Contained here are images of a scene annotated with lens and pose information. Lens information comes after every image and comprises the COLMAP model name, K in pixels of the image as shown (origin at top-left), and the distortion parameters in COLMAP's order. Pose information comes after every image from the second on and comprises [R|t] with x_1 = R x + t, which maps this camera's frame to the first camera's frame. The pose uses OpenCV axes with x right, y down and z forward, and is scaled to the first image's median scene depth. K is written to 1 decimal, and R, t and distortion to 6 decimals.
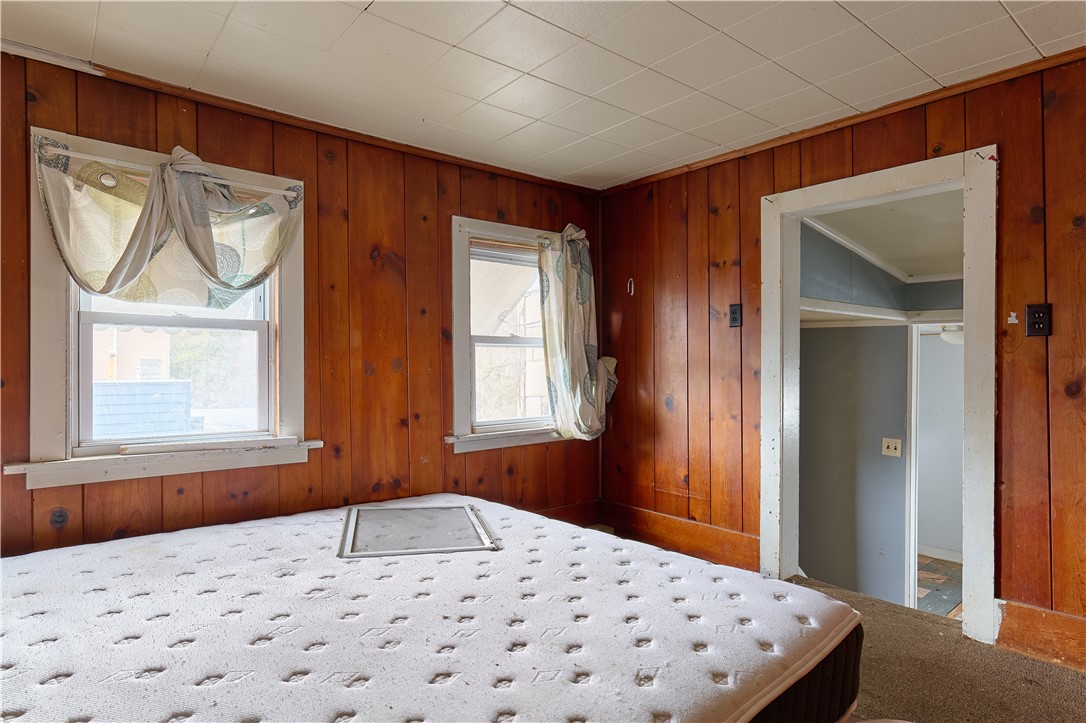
lens RADIAL K [[619.8, 0, 544.8], [0, 619.8, 366.0], [0, 0, 1]] dist [0.022105, 0.002256]
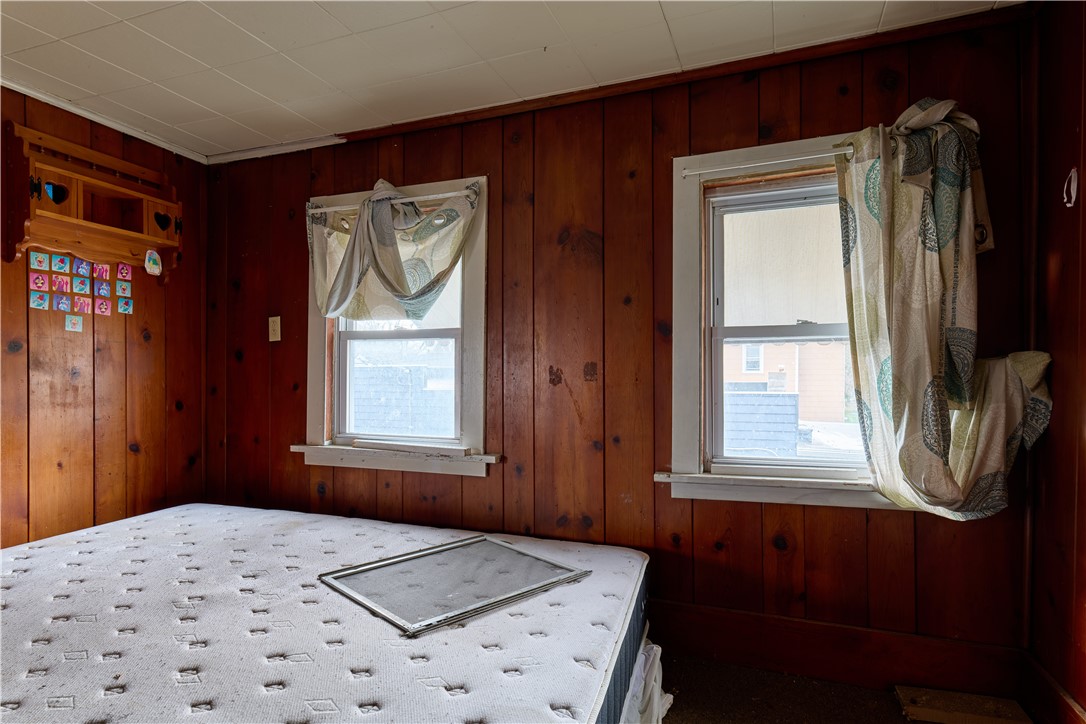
lens RADIAL K [[614.8, 0, 544.6], [0, 614.8, 383.9], [0, 0, 1]] dist [-0.004040, 0.002353]
pose [[0.478108, 0.005787, -0.878282, 0.426959], [-0.000890, 0.999981, 0.006104, 0.009186], [0.878301, -0.002137, 0.478104, 0.585288]]
